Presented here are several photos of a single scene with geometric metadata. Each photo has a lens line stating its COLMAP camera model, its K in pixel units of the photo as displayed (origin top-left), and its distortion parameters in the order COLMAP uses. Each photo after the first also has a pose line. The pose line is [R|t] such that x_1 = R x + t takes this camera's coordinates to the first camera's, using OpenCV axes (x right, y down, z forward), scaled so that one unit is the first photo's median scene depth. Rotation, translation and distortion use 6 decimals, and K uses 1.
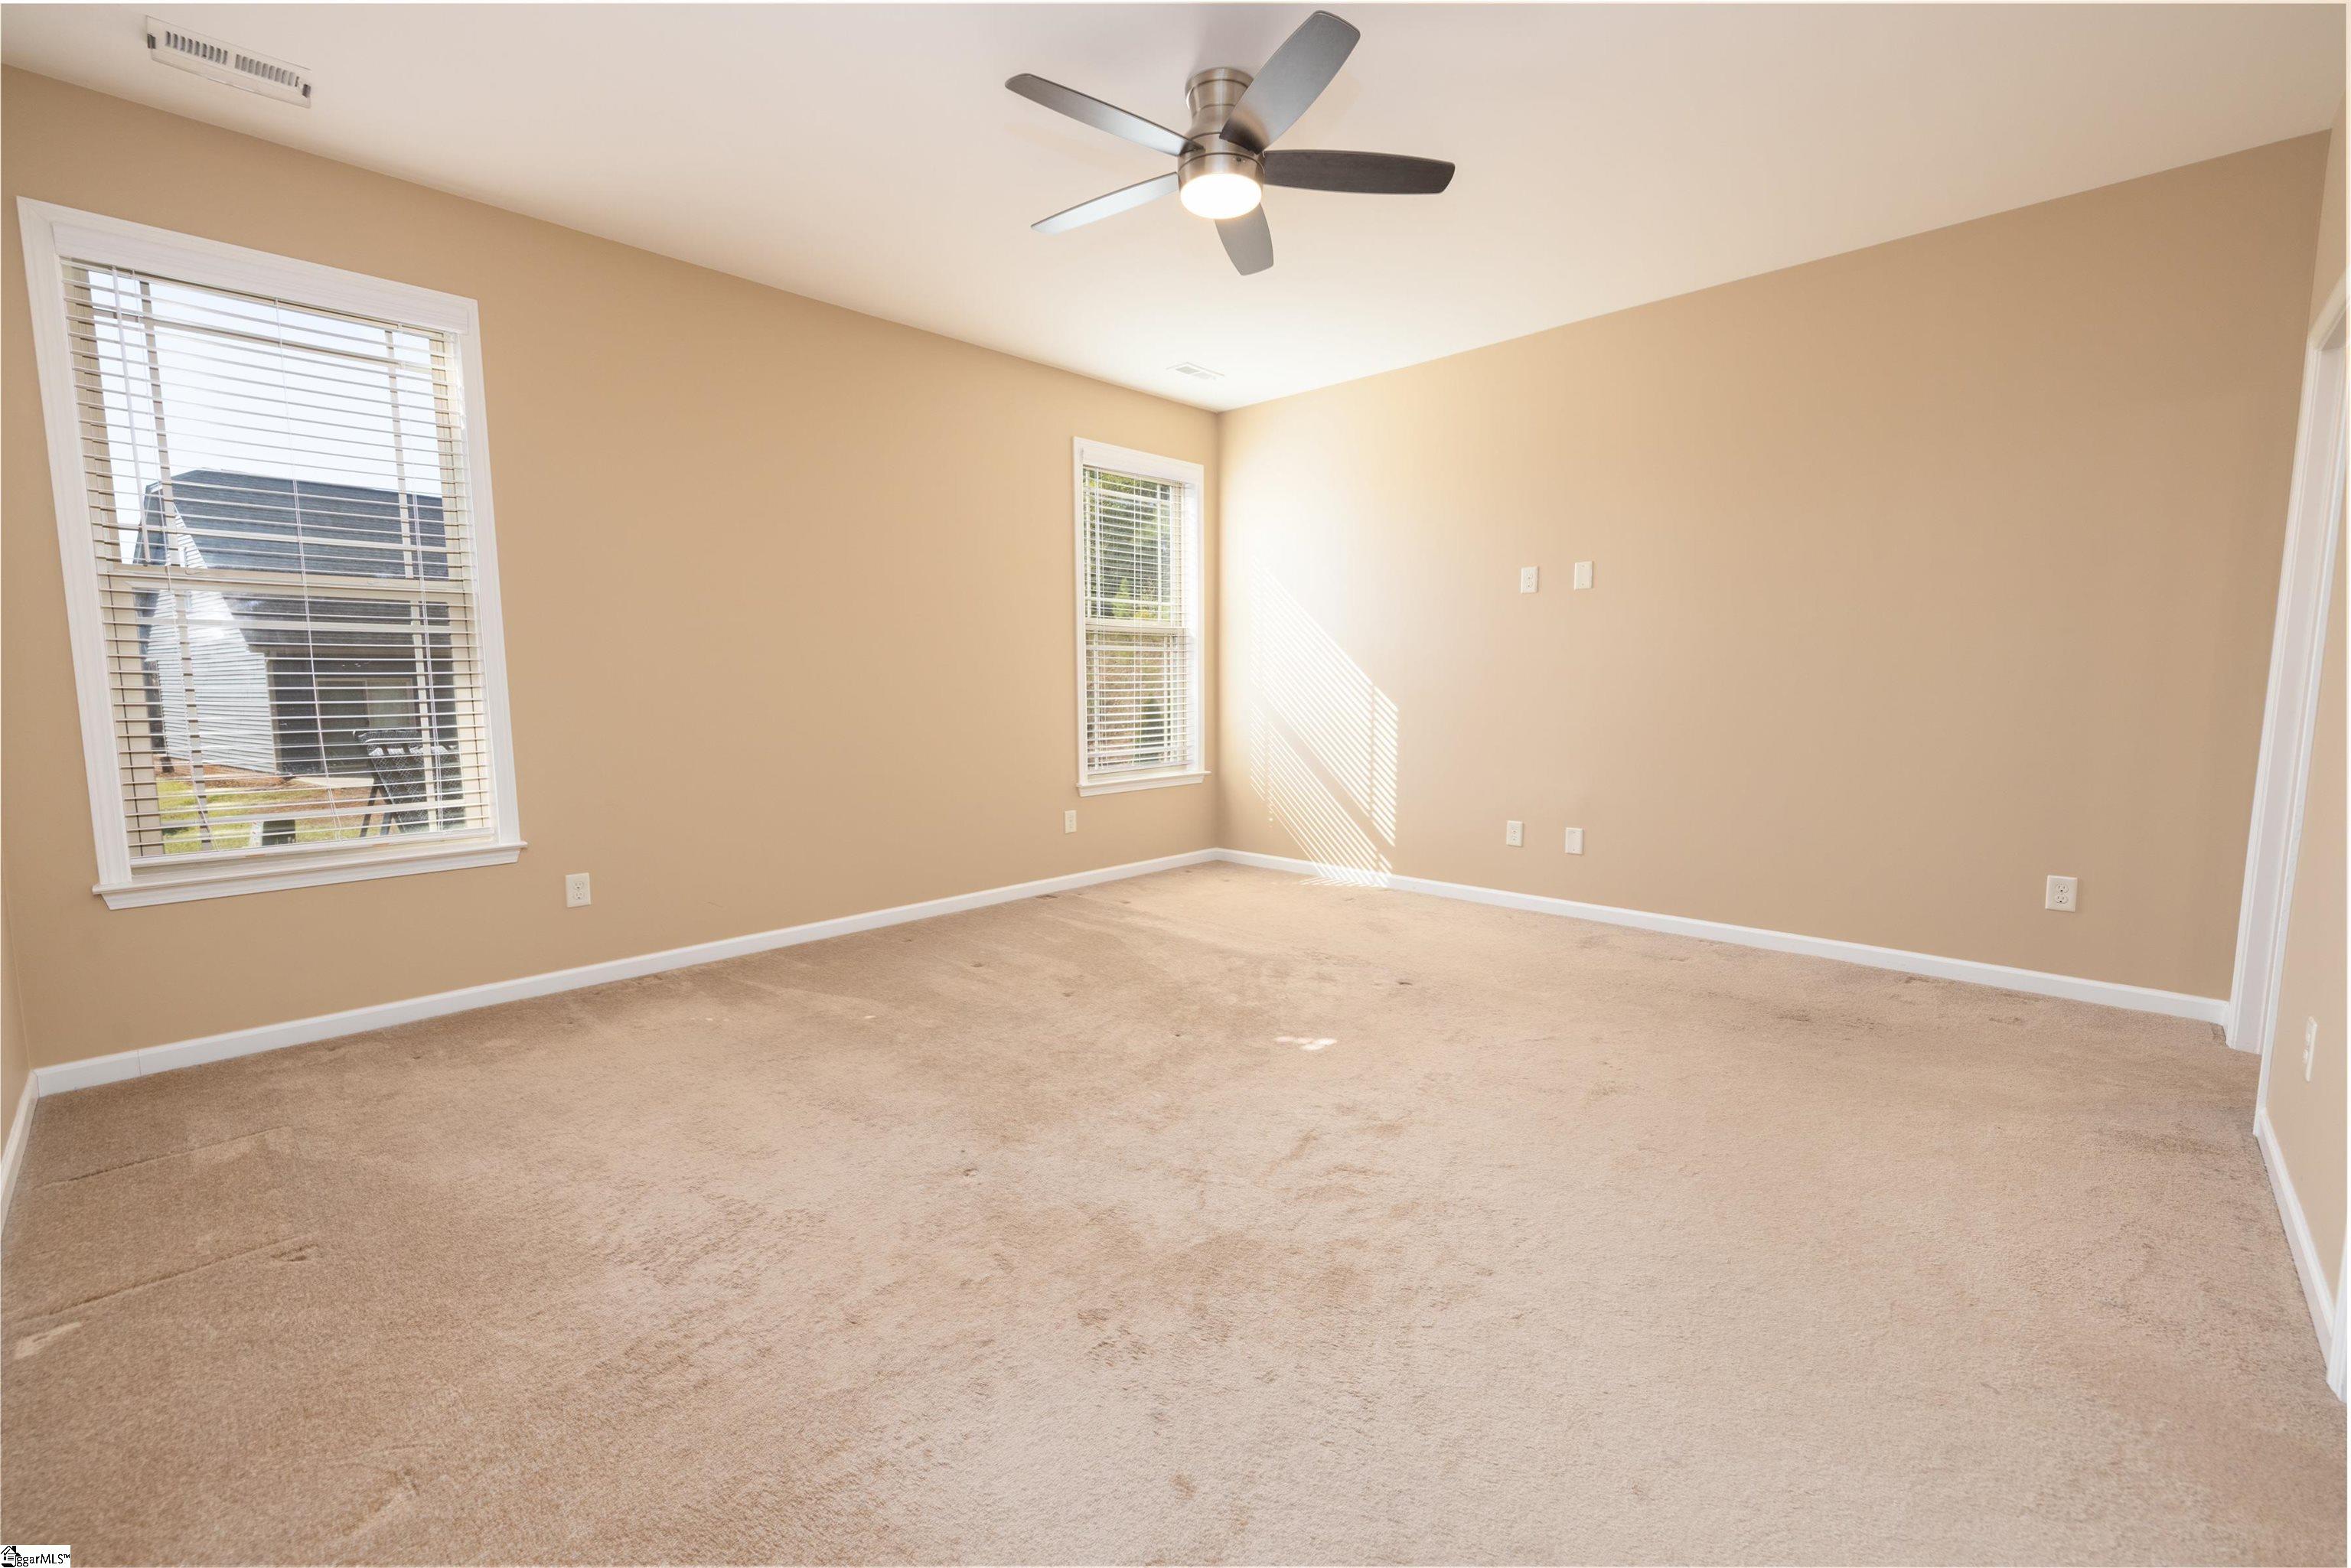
lens RADIAL K [[994.3, 0, 1175.5], [0, 994.3, 784.0], [0, 0, 1]] dist [-0.000377, -0.000229]
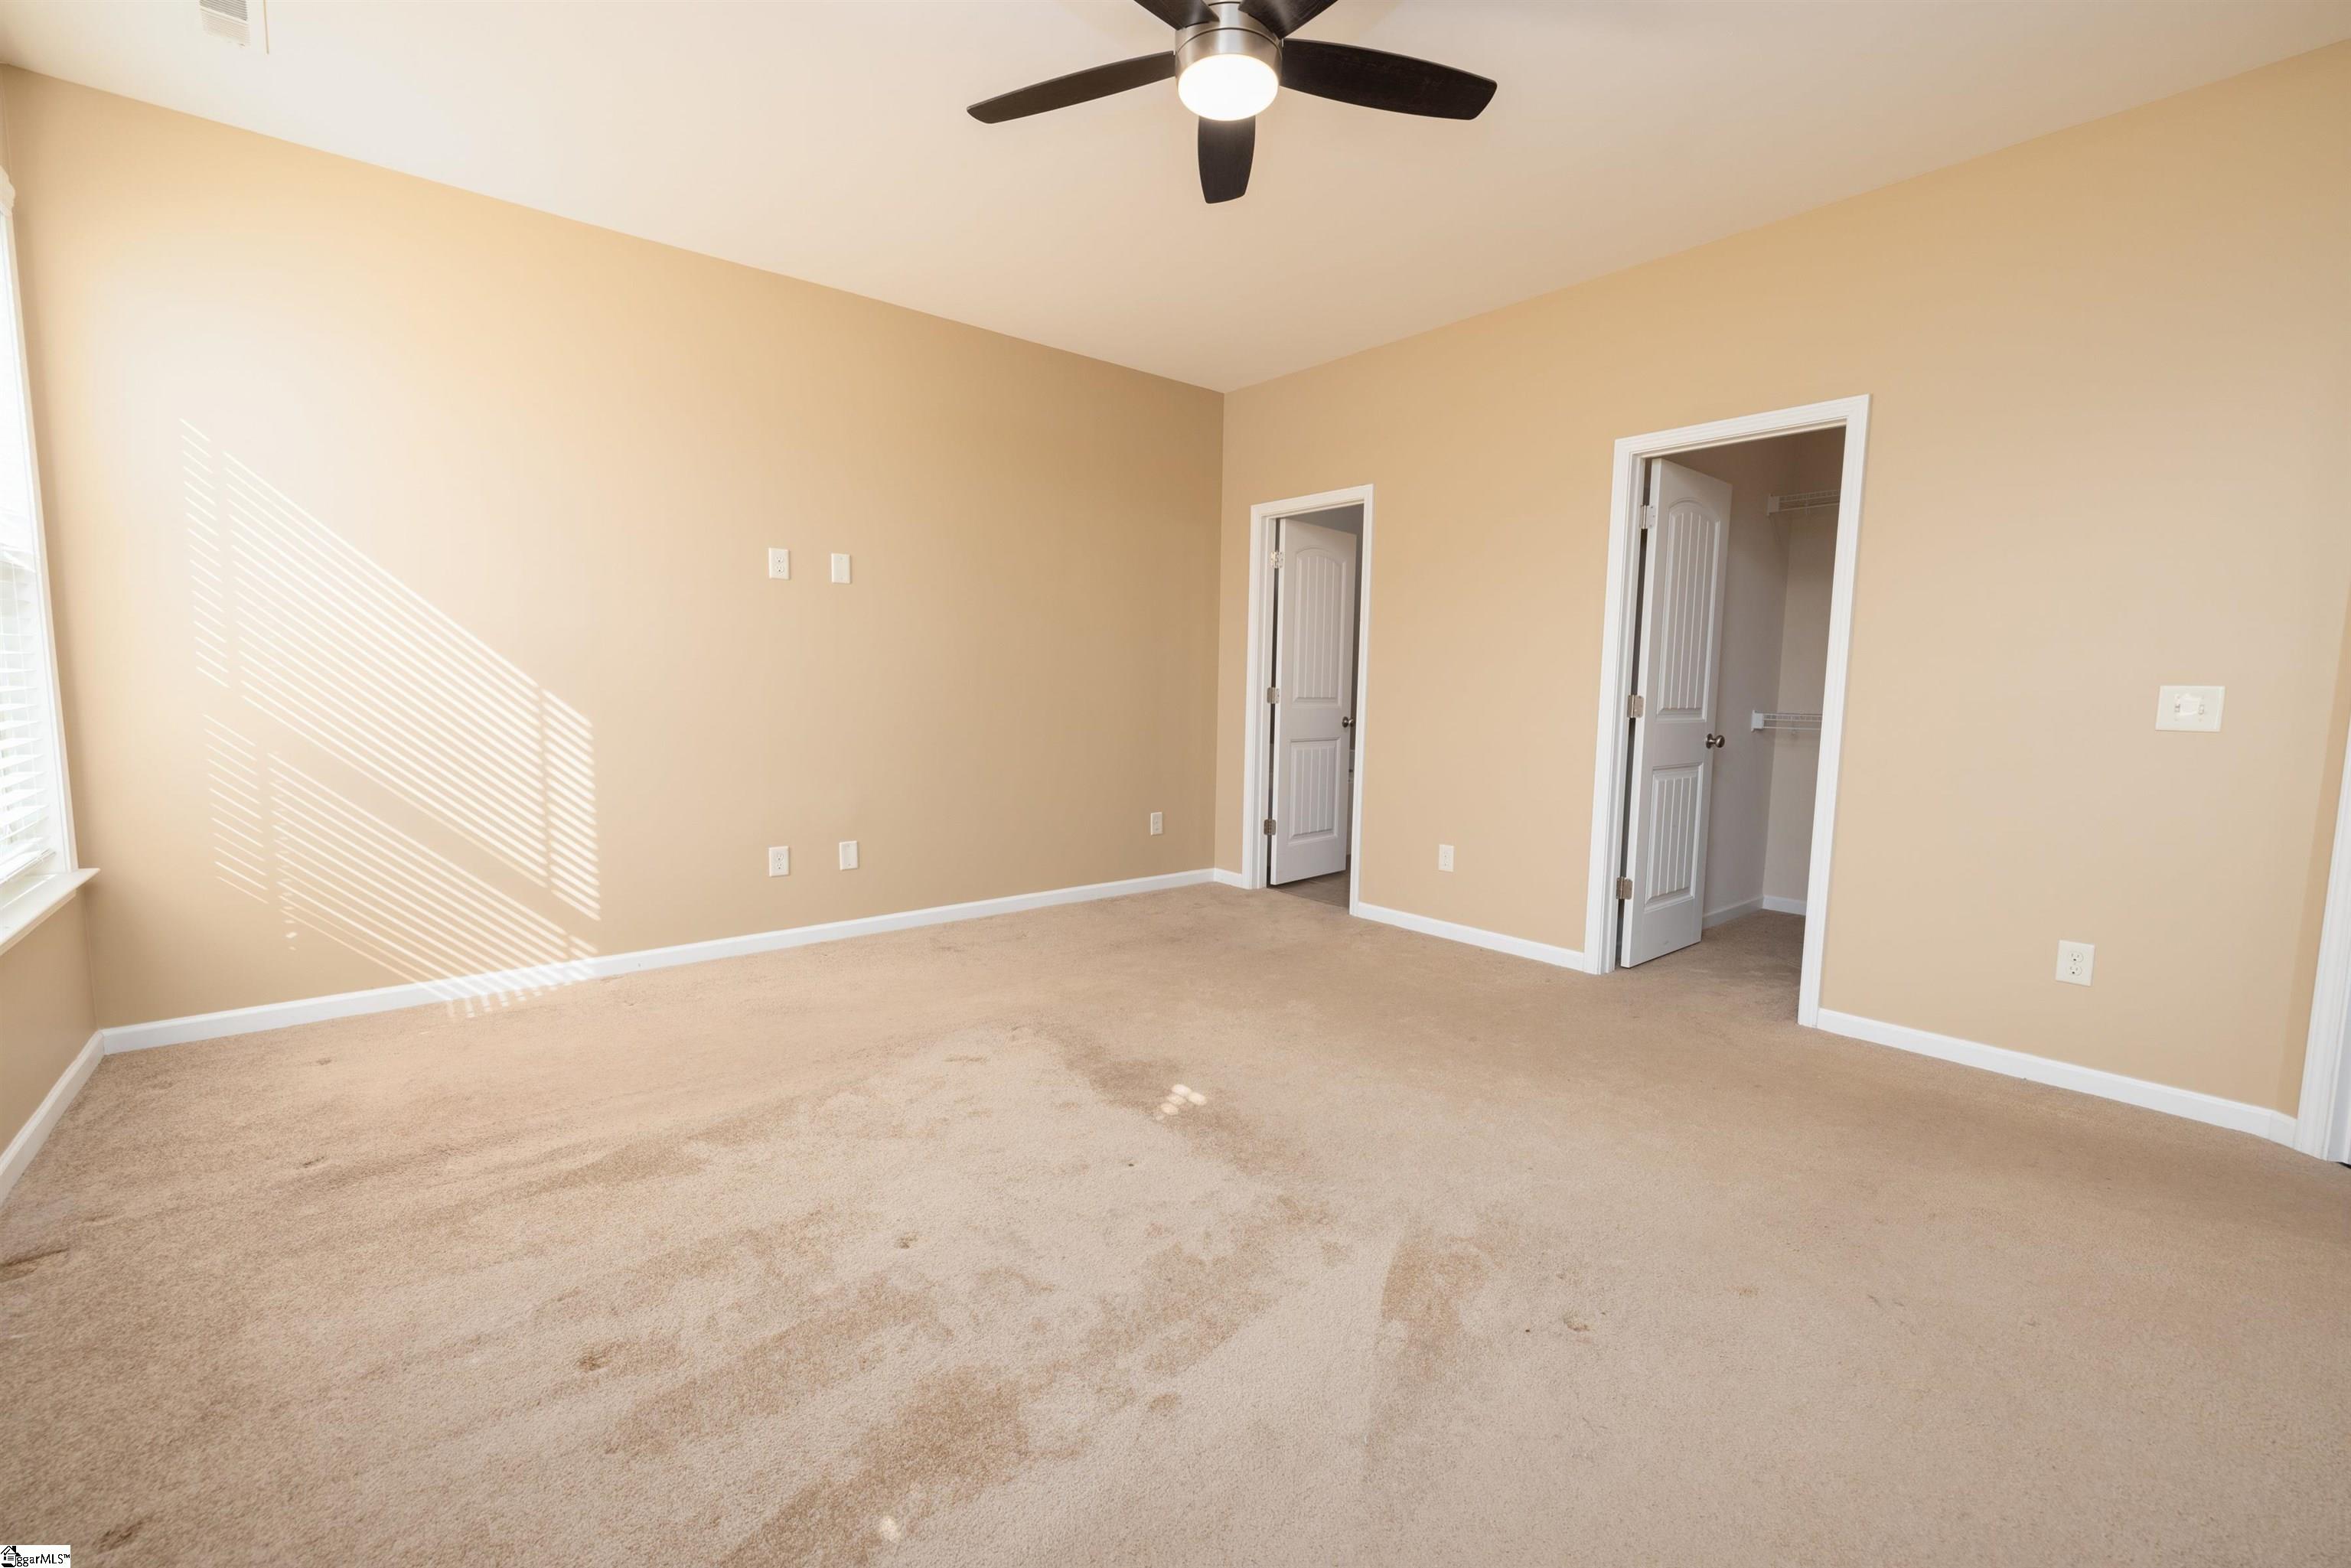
lens RADIAL K [[994.3, 0, 1175.5], [0, 994.3, 784.0], [0, 0, 1]] dist [-0.000377, -0.000229]
pose [[0.142774, -0.101743, 0.984512, -0.456437], [0.097401, 0.991319, 0.088321, -0.060297], [-0.984951, 0.083282, 0.151444, 0.552462]]
